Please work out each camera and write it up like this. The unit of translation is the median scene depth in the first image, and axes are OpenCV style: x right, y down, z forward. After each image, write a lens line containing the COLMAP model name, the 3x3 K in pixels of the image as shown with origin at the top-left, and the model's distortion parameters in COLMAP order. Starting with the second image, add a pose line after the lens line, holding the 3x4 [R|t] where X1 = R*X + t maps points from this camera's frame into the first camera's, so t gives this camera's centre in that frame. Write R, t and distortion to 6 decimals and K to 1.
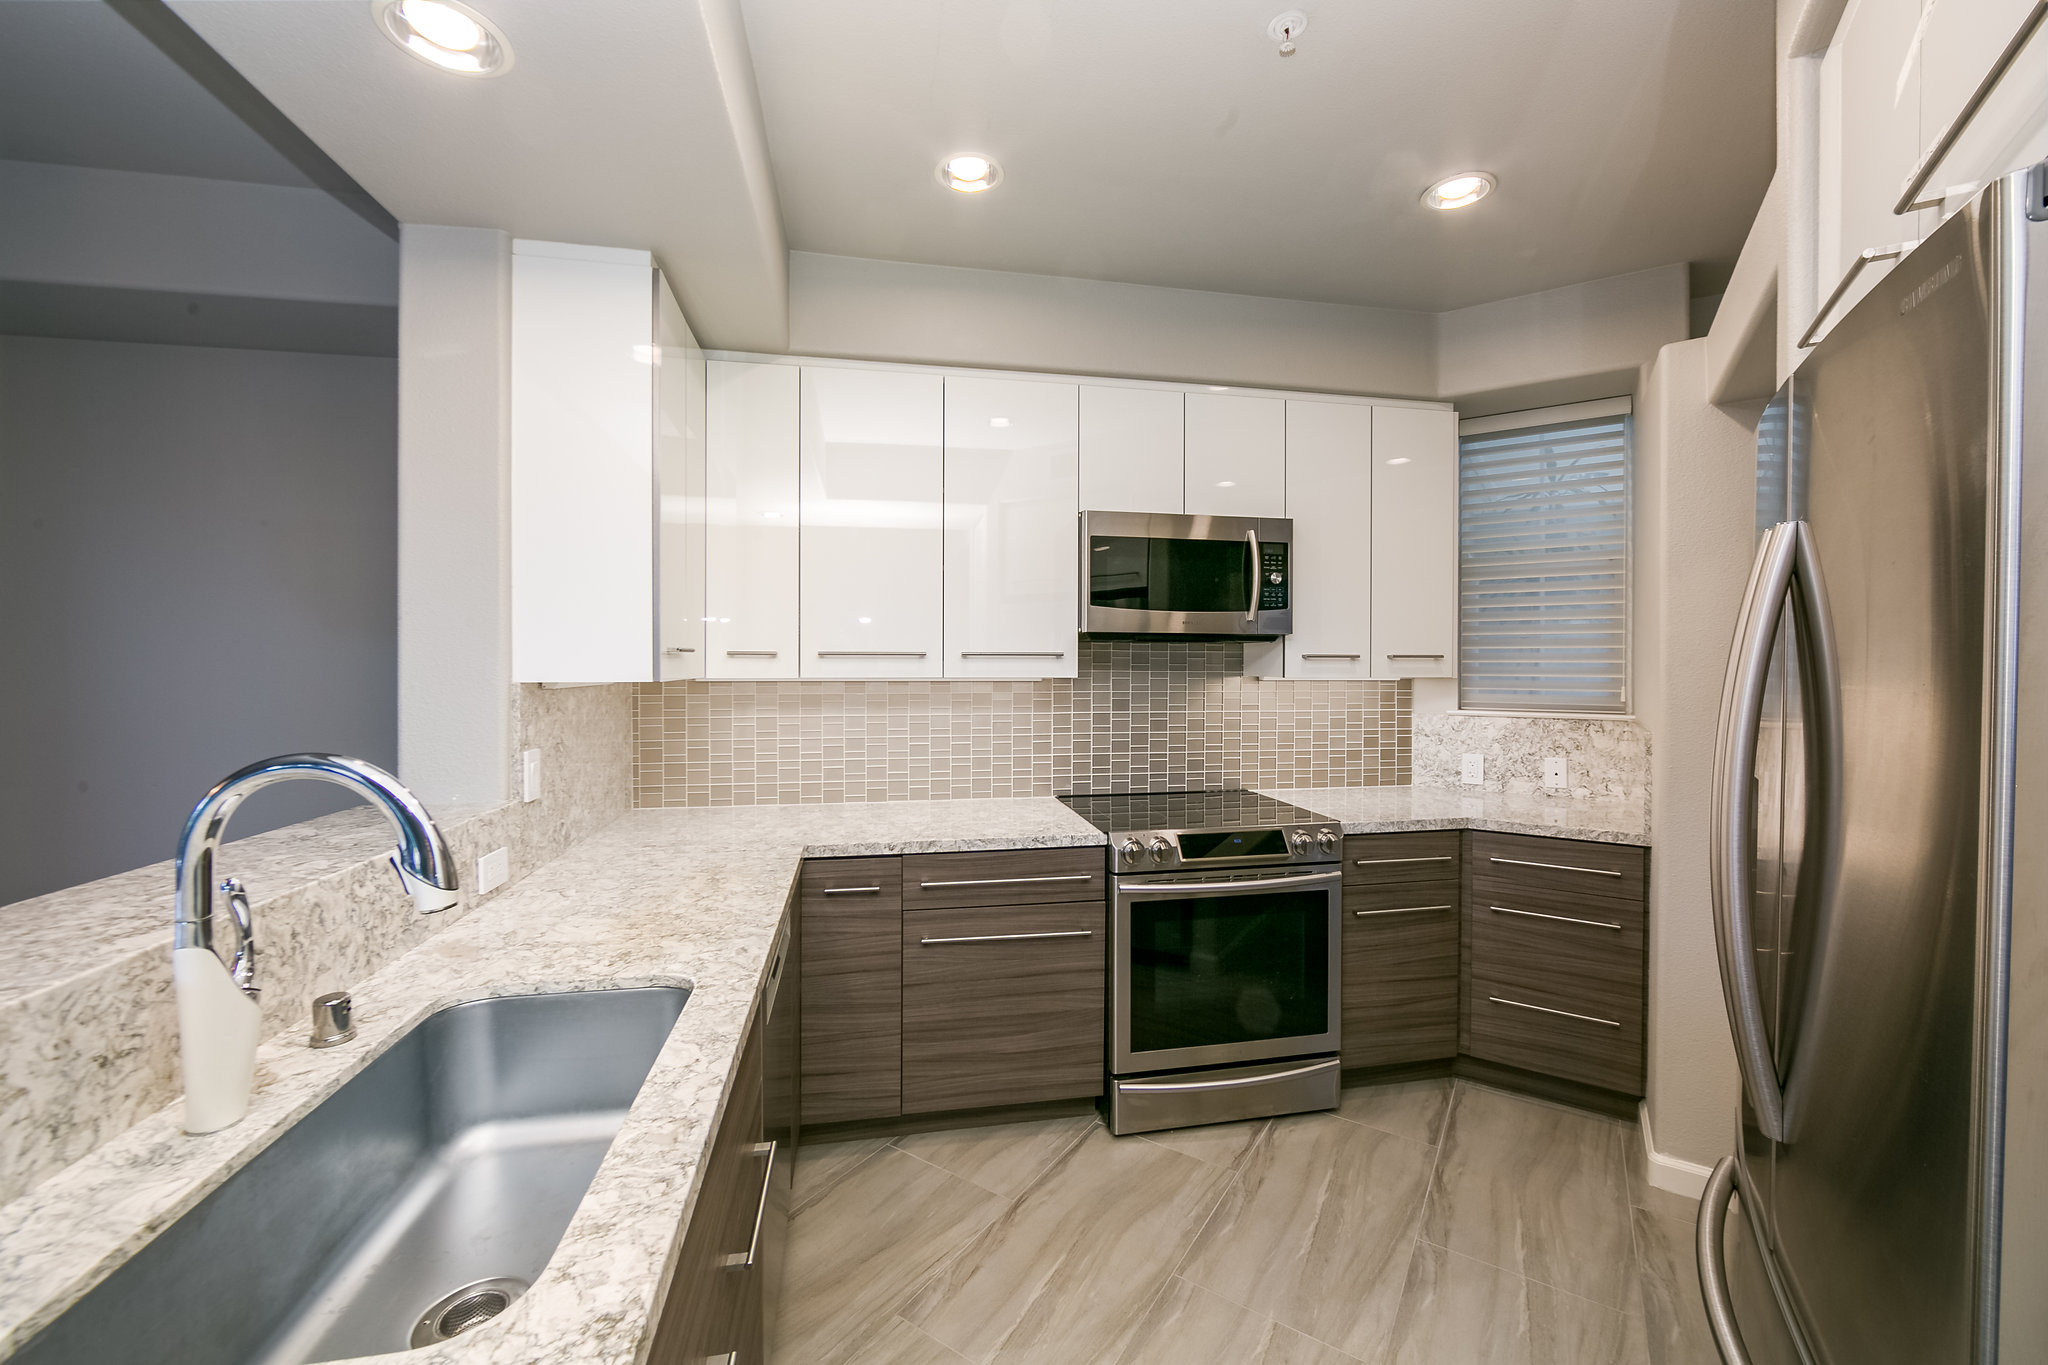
lens RADIAL K [[827.6, 0, 1008.5], [0, 827.6, 667.0], [0, 0, 1]] dist [-0.009364, 0.000114]
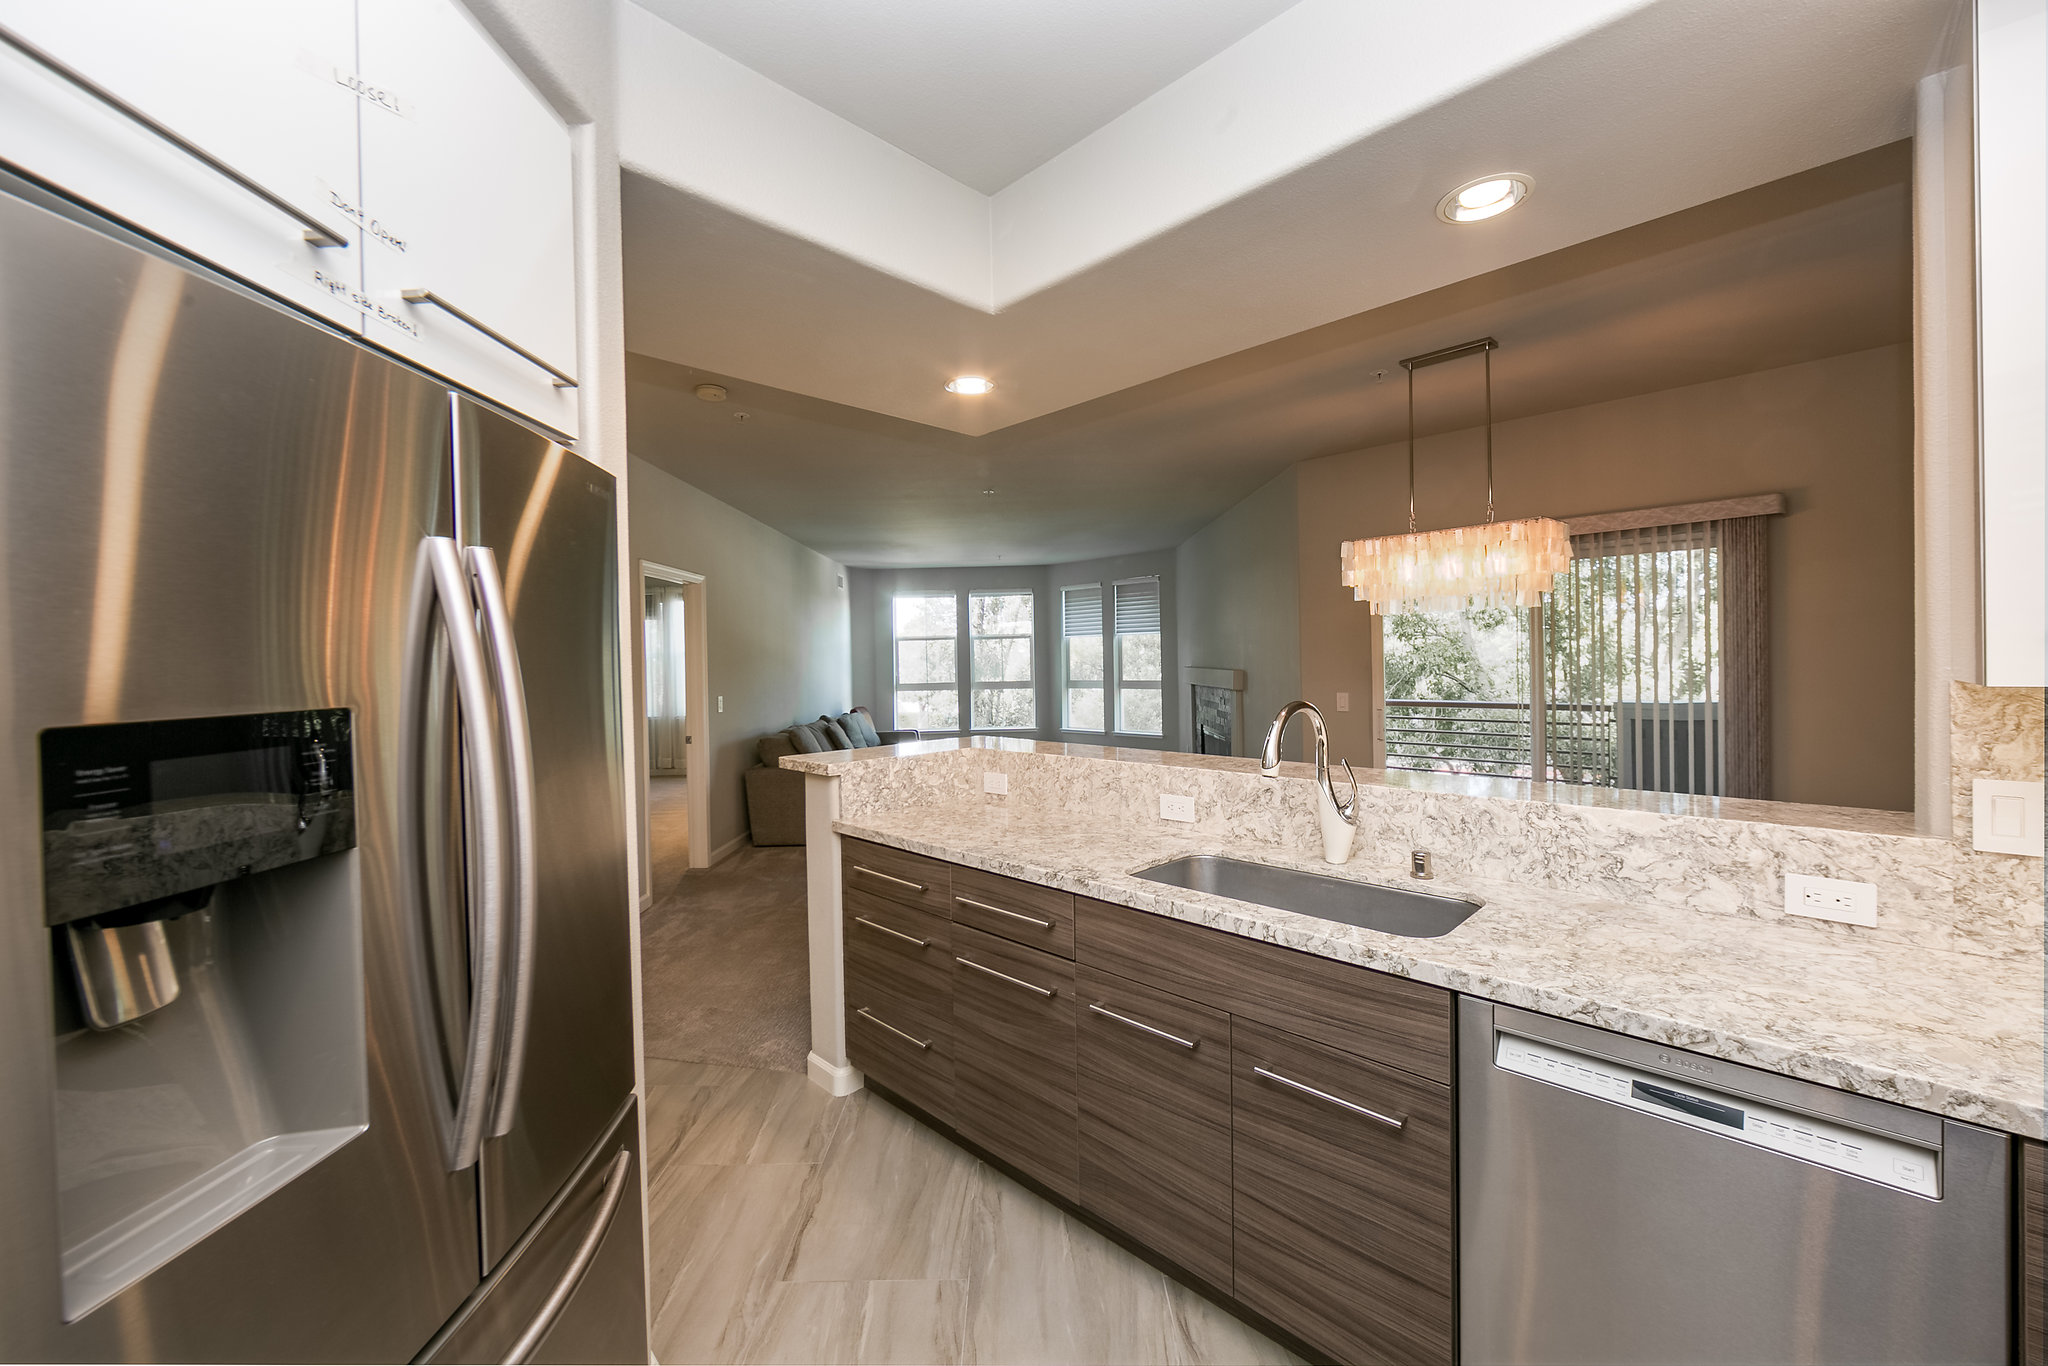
lens RADIAL K [[827.6, 0, 1008.5], [0, 827.6, 667.5], [0, 0, 1]] dist [-0.009364, 0.000114]
pose [[-0.832212, 0.019830, -0.554103, 0.335439], [0.014036, 0.999793, 0.014698, -0.009526], [0.554280, 0.004454, -0.832318, 0.769789]]
